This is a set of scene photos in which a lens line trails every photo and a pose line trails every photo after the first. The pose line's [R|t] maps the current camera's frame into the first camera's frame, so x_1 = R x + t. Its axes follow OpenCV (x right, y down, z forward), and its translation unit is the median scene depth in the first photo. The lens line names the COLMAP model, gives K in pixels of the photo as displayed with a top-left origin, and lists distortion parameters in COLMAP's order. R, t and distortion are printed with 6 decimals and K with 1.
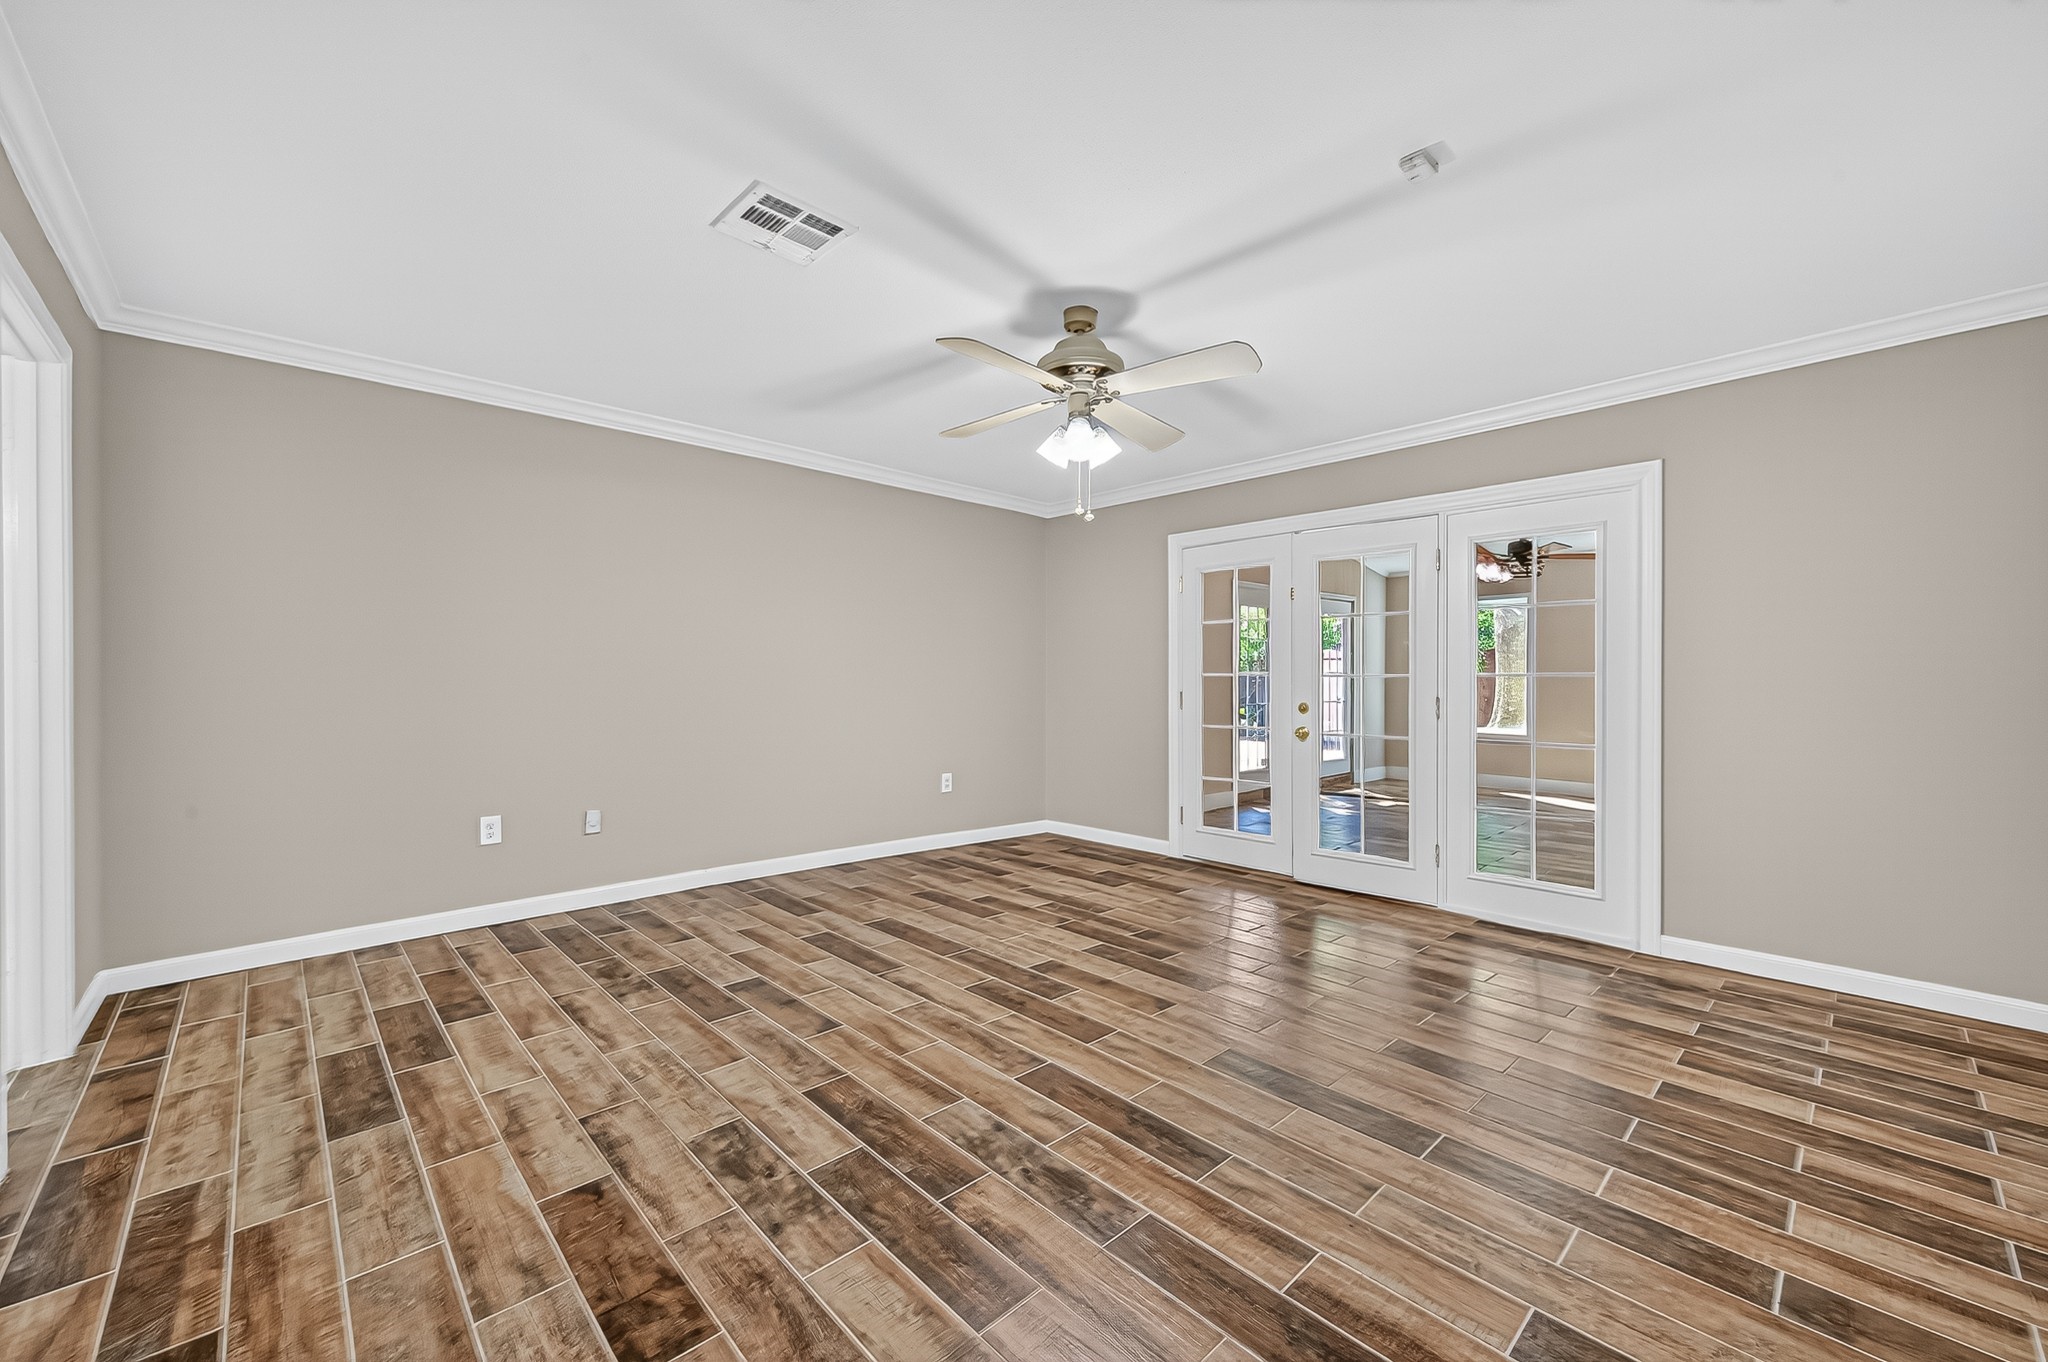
lens RADIAL K [[797.6, 0, 1020.9], [0, 797.6, 676.7], [0, 0, 1]] dist [0.007053, -0.000757]
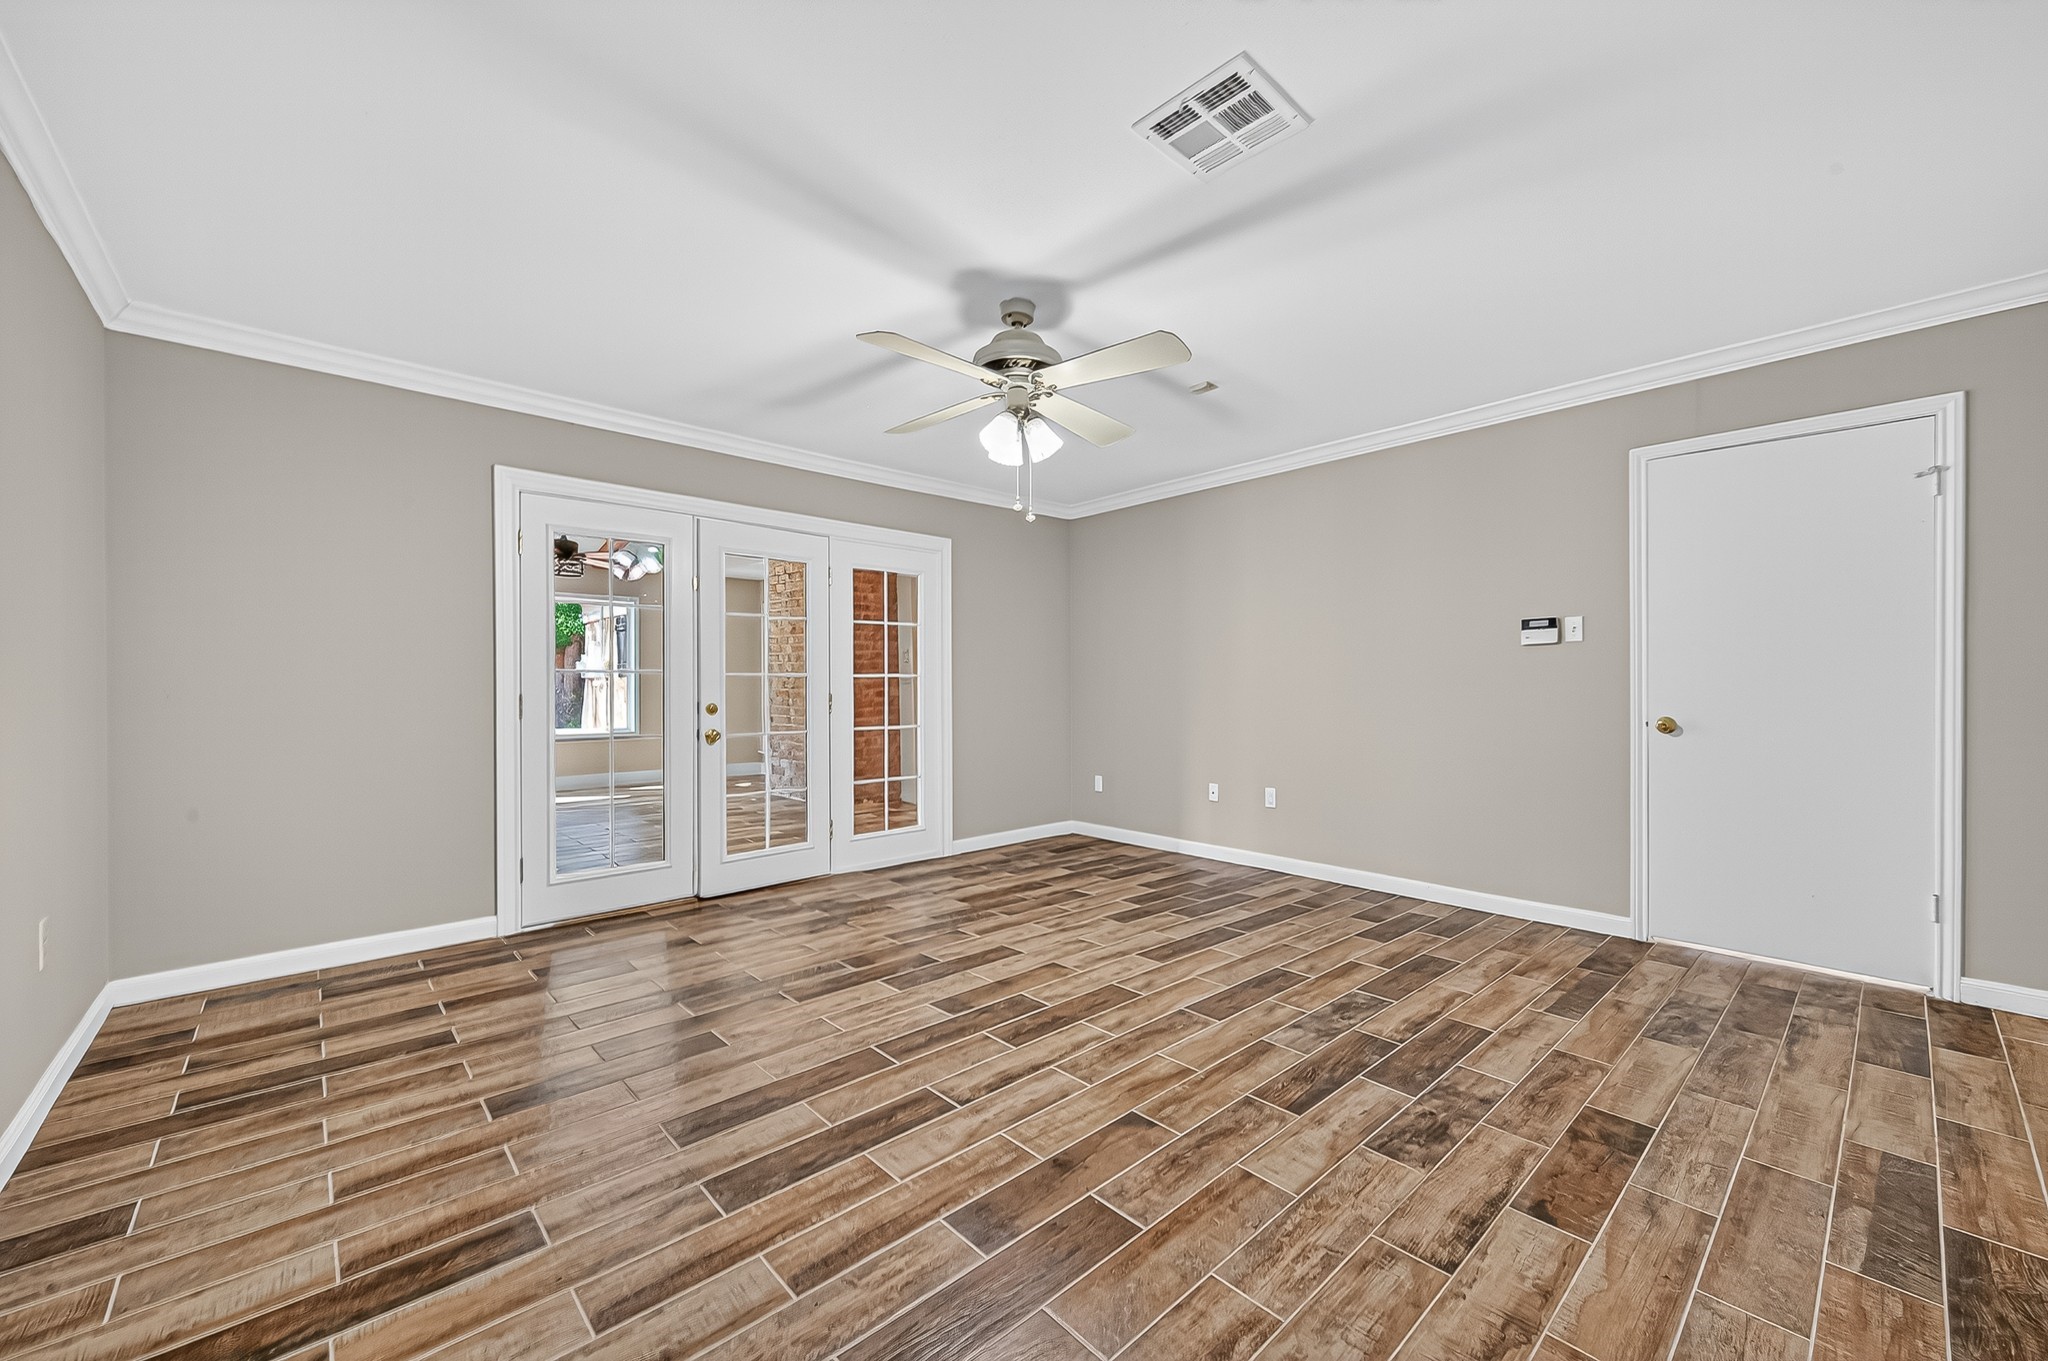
lens RADIAL K [[797.6, 0, 1037.3], [0, 797.6, 687.9], [0, 0, 1]] dist [0.007053, -0.000757]
pose [[0.012237, -0.009548, 0.999880, -0.925442], [-0.006772, 0.999931, 0.009631, 0.003195], [-0.999902, -0.006889, 0.012172, 0.984347]]
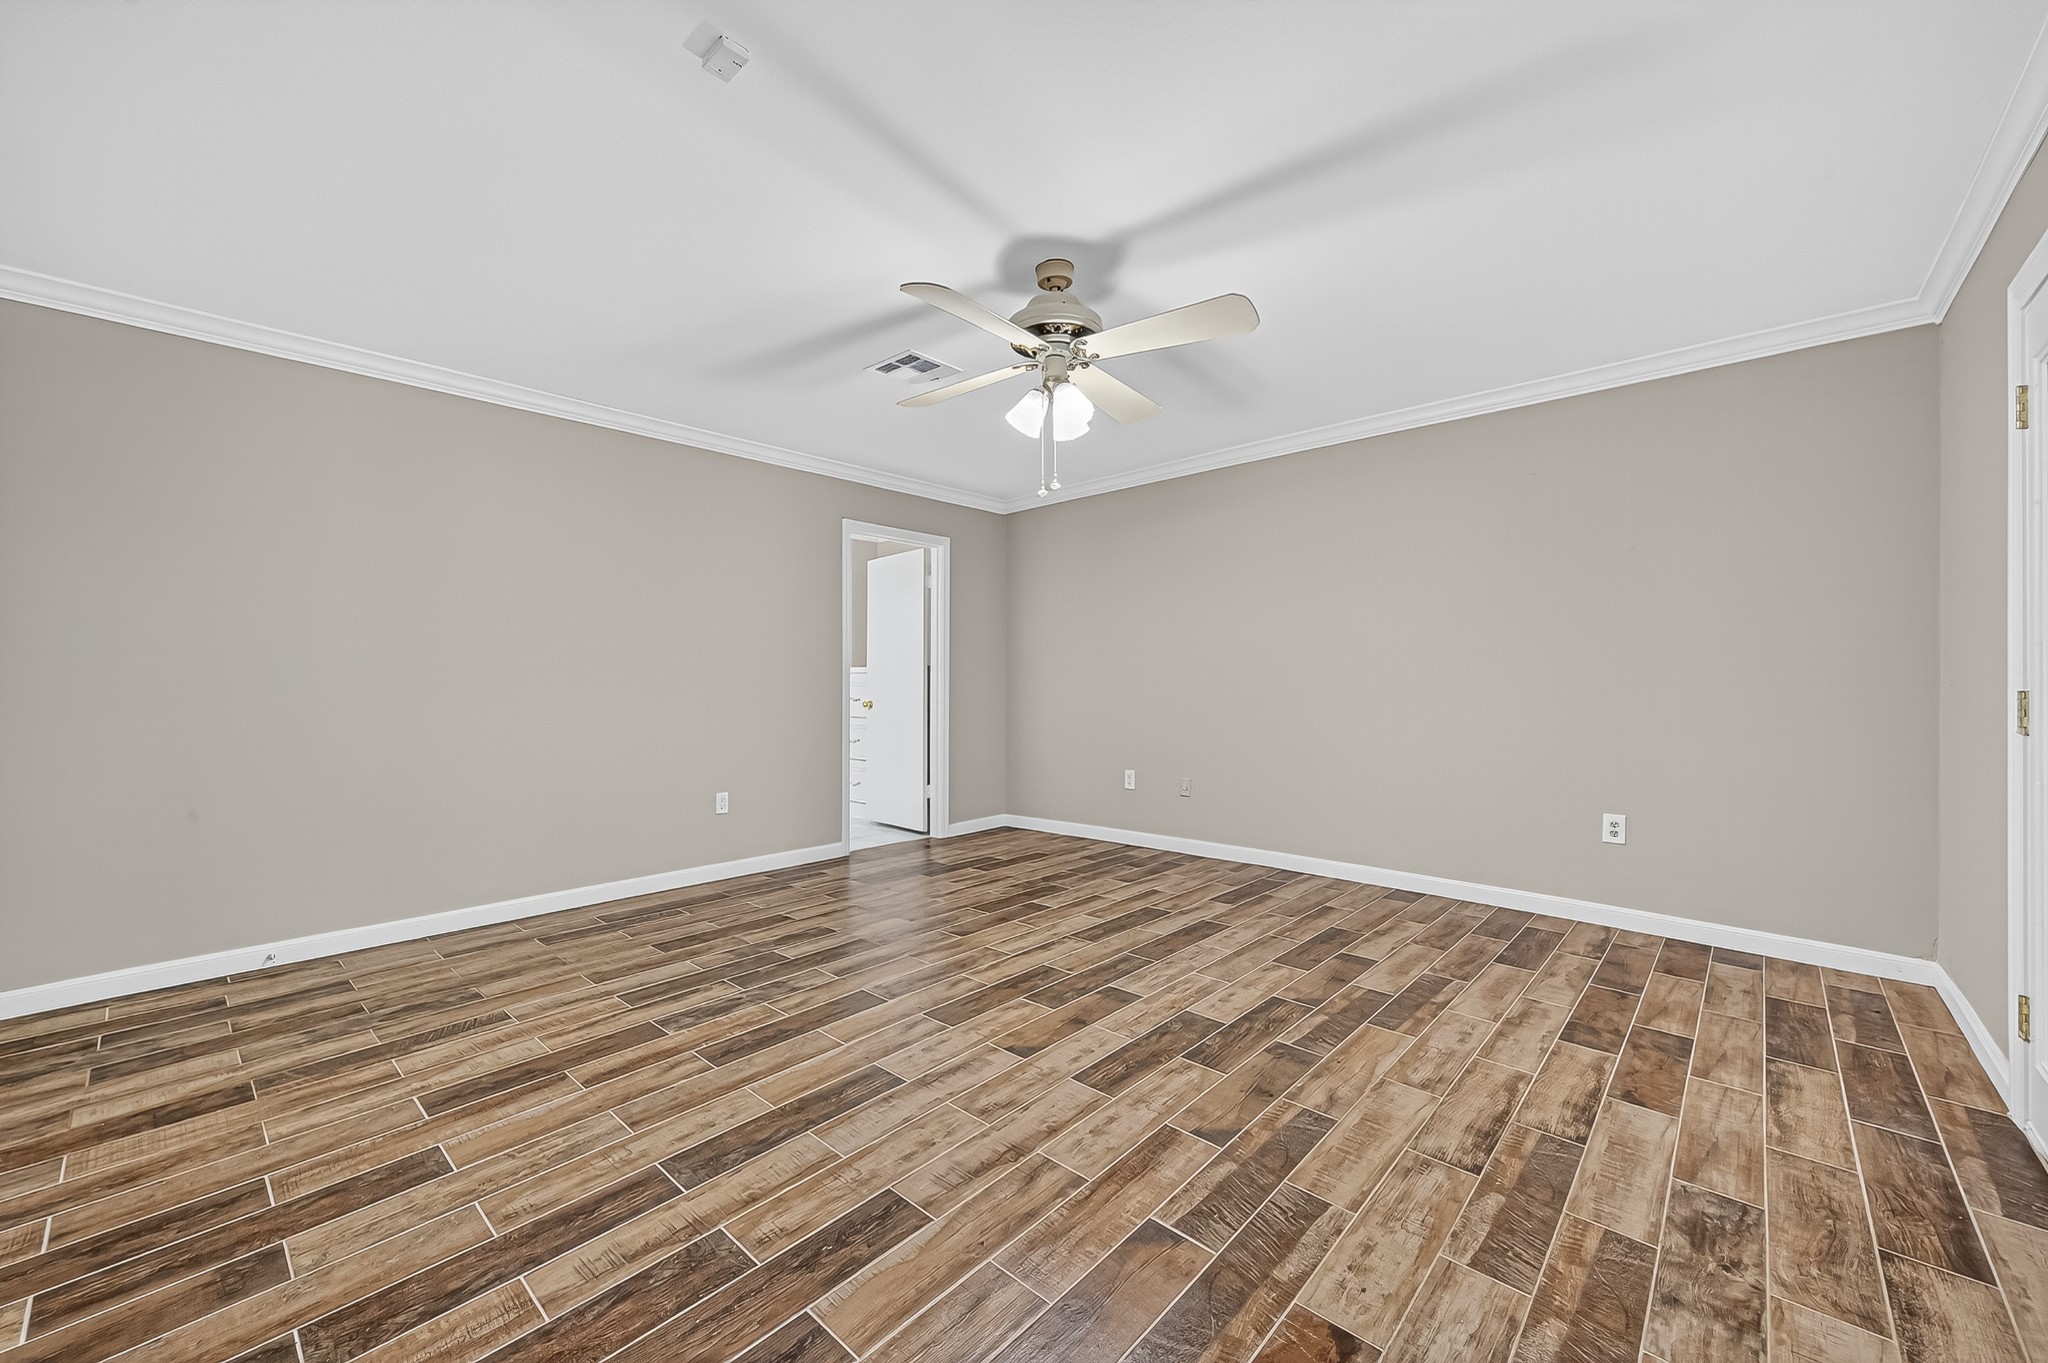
lens RADIAL K [[797.6, 0, 1039.0], [0, 797.6, 689.0], [0, 0, 1]] dist [0.007053, -0.000757]
pose [[0.085337, 0.007639, -0.996323, 0.998801], [0.013570, 0.999869, 0.008828, 0.014297], [0.996260, -0.014274, 0.085222, 0.922182]]
